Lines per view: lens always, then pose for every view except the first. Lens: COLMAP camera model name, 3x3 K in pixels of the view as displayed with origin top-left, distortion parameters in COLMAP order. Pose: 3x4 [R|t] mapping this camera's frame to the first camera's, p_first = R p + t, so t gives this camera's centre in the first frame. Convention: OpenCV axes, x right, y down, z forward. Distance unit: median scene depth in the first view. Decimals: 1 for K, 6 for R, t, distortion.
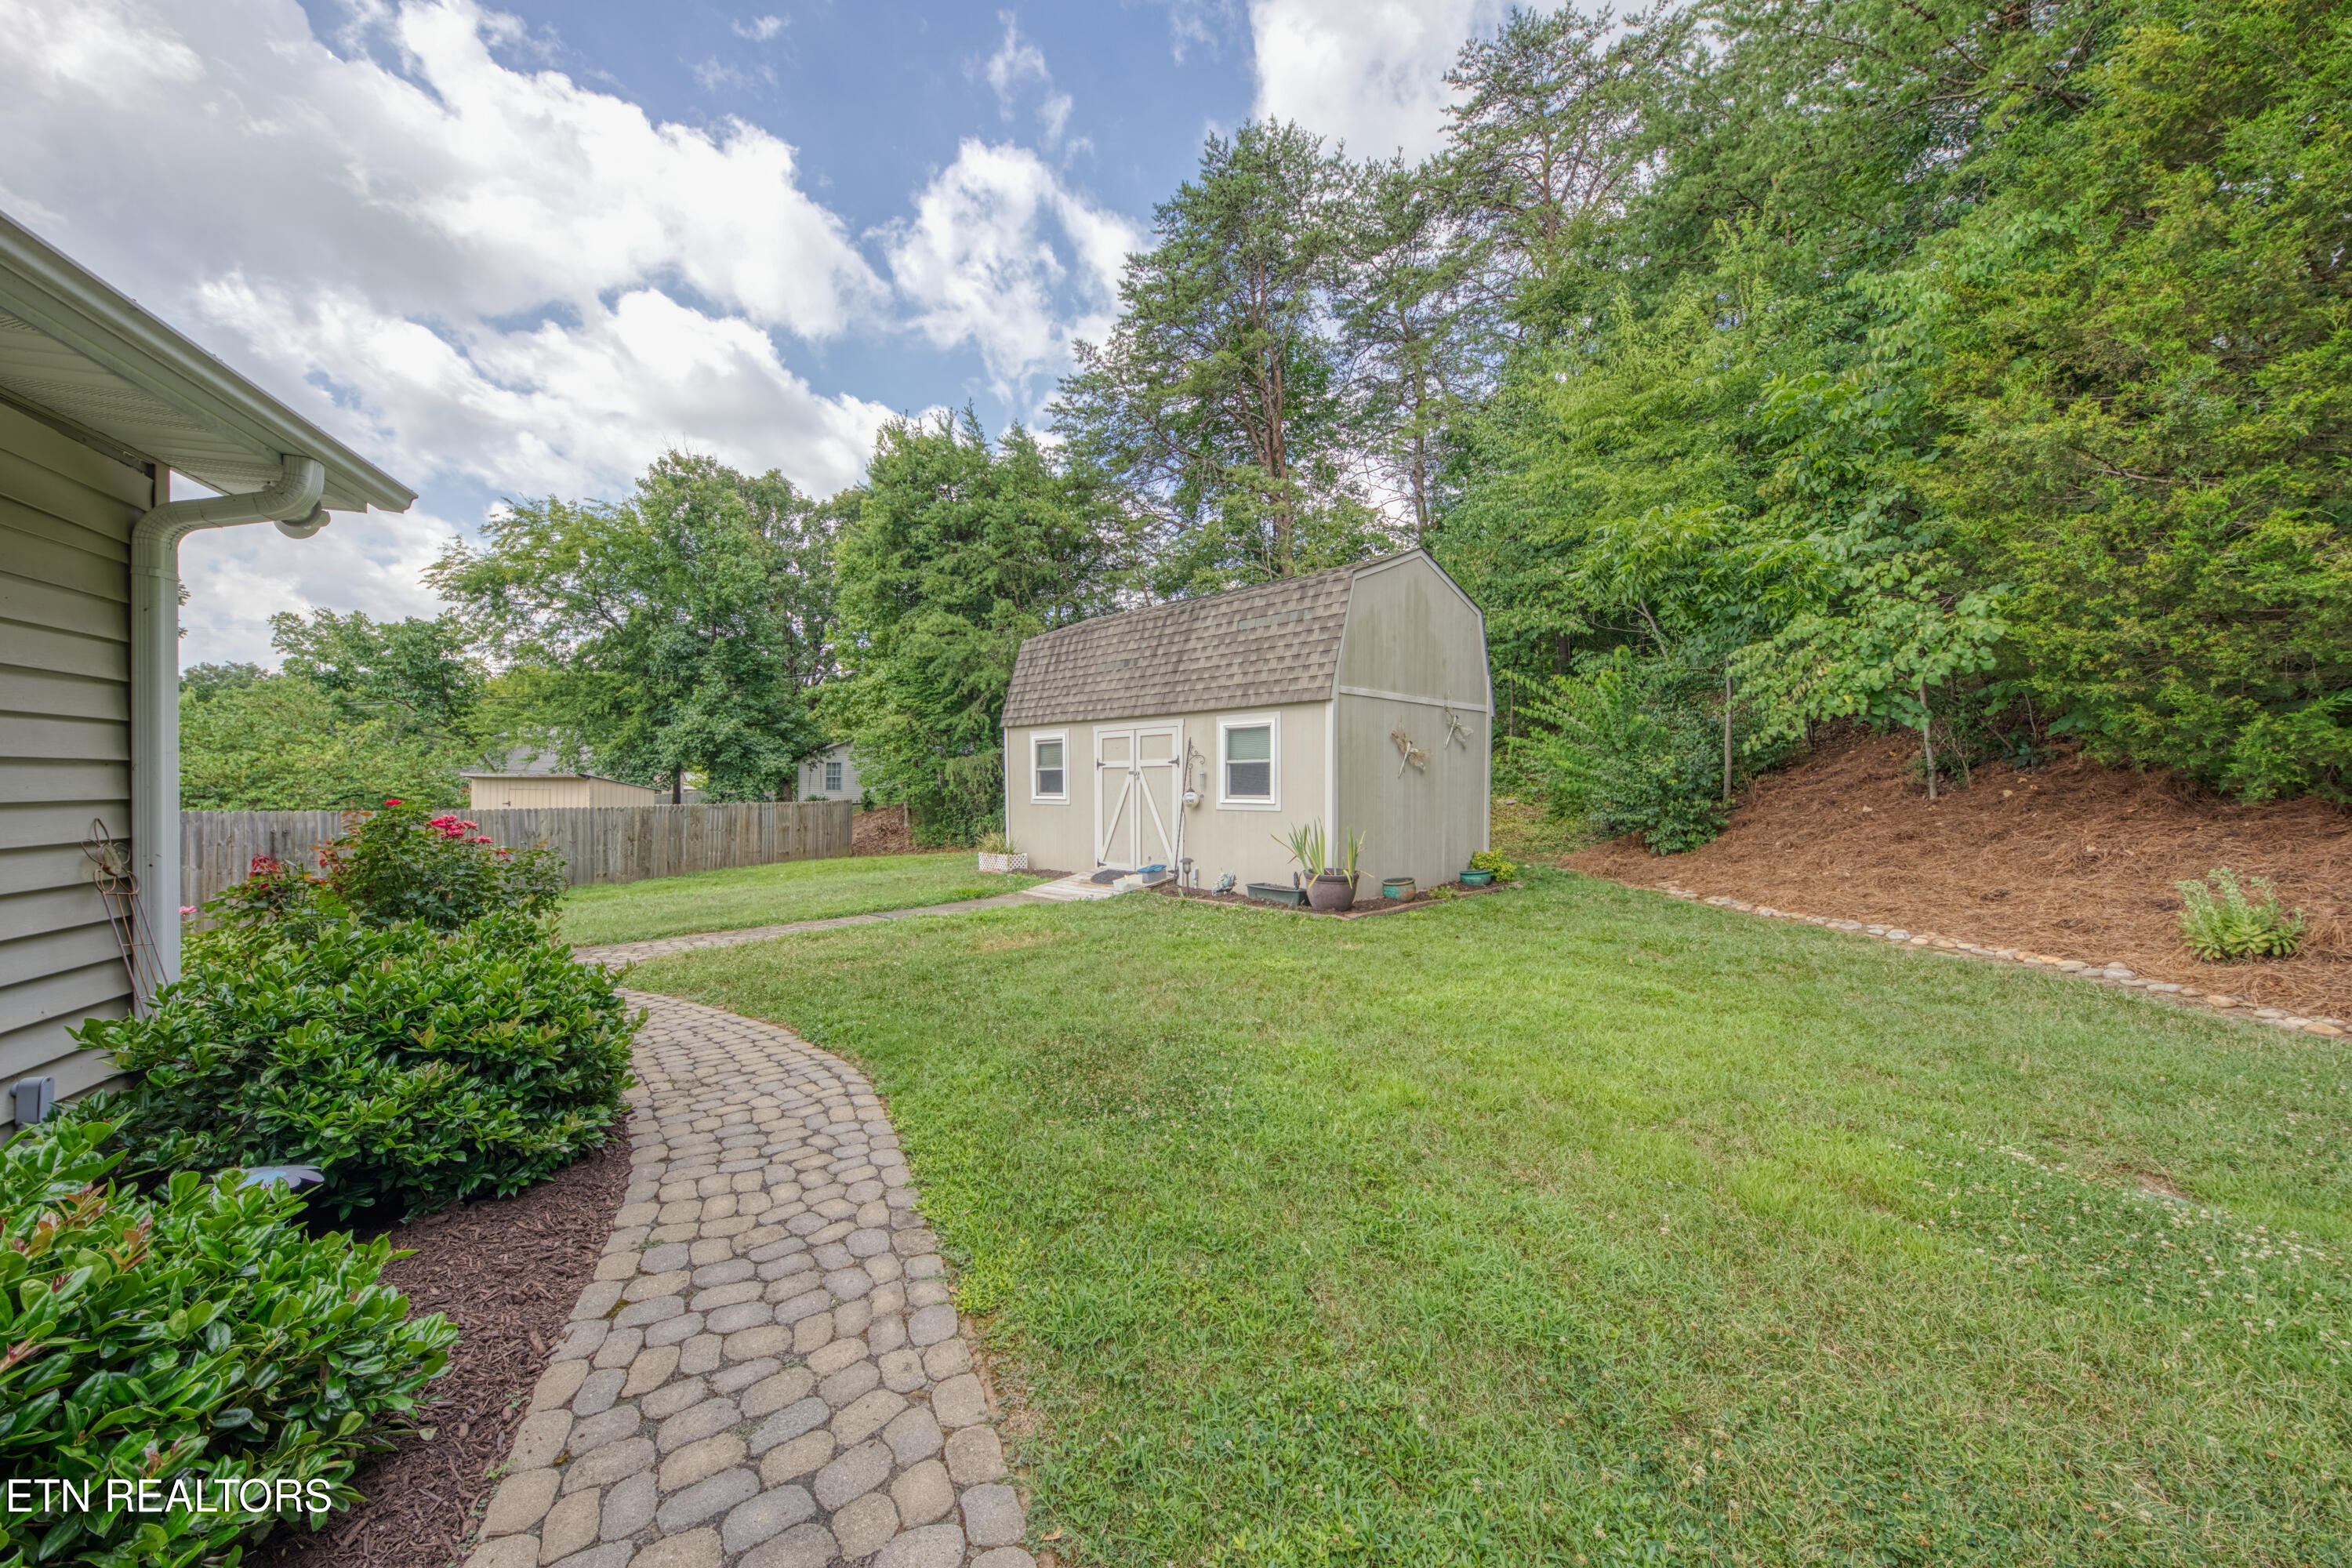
lens RADIAL K [[809.6, 0, 1134.8], [0, 809.6, 786.0], [0, 0, 1]] dist [-0.000554, -0.000029]
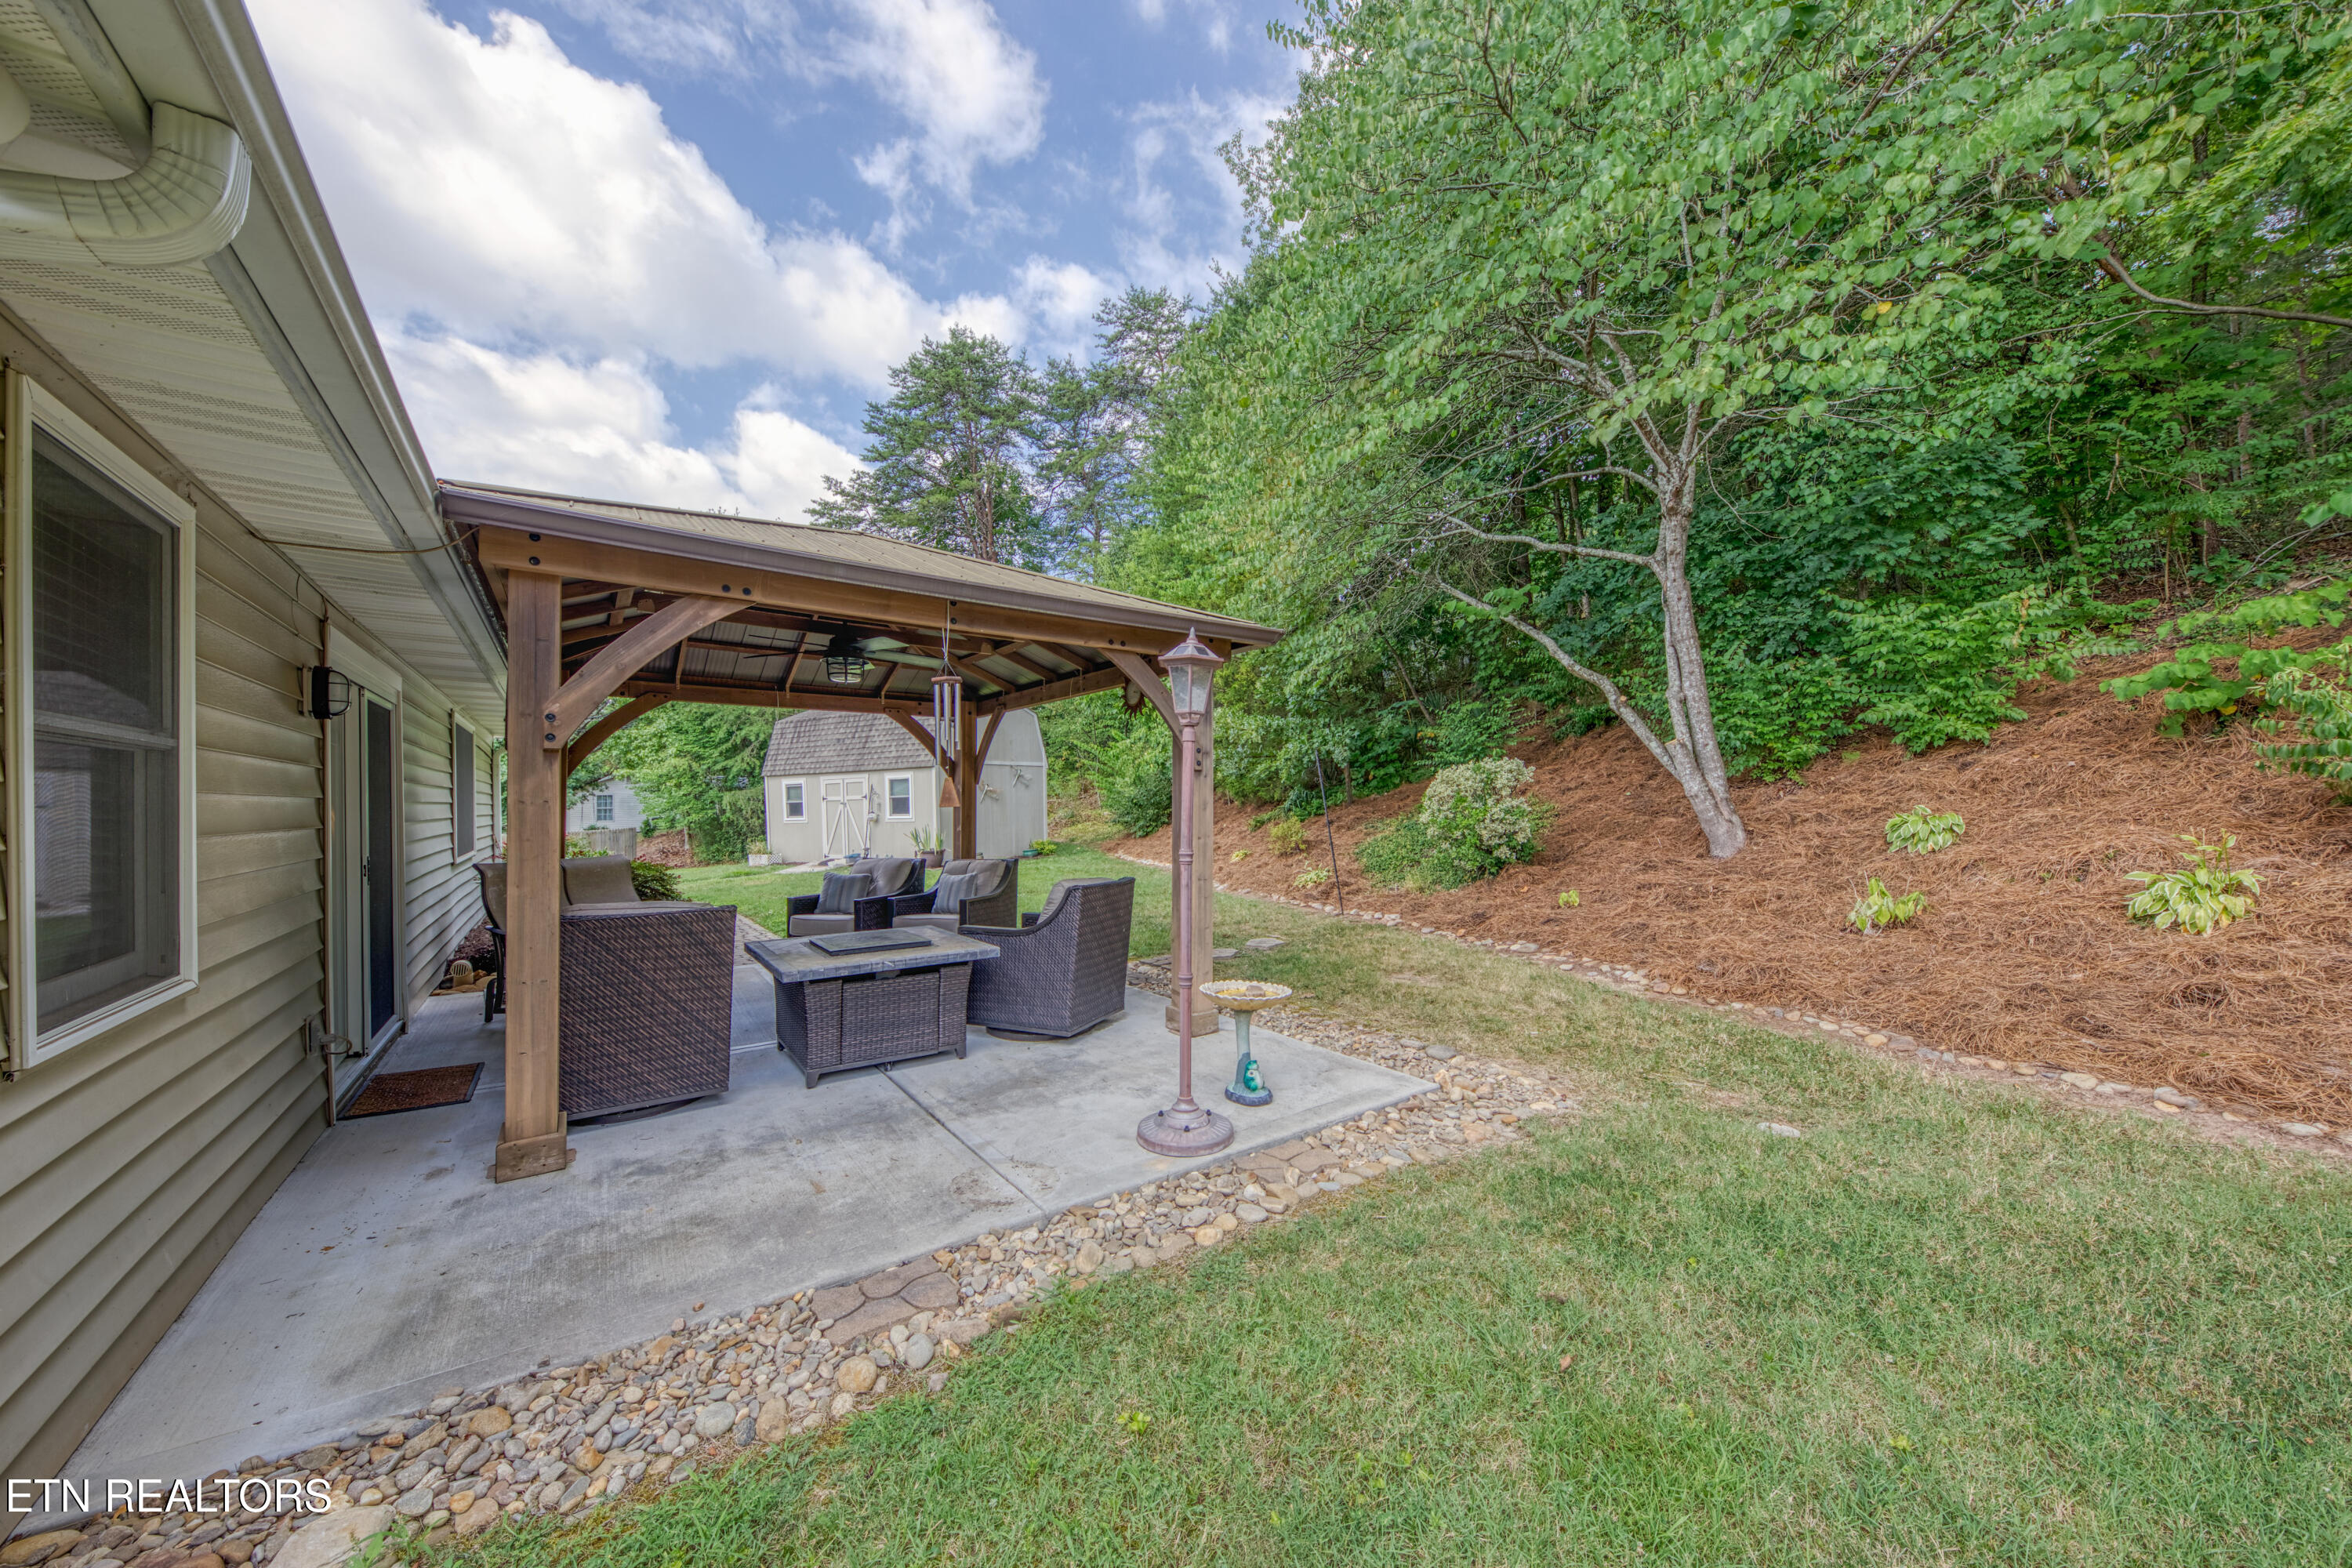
lens RADIAL K [[803.8, 0, 1175.9], [0, 803.8, 796.7], [0, 0, 1]] dist [0.009301, -0.000026]
pose [[0.959367, -0.024557, 0.281090, 0.095295], [0.027161, 0.999617, -0.005369, -0.000836], [-0.280850, 0.012786, 0.959666, -0.422606]]
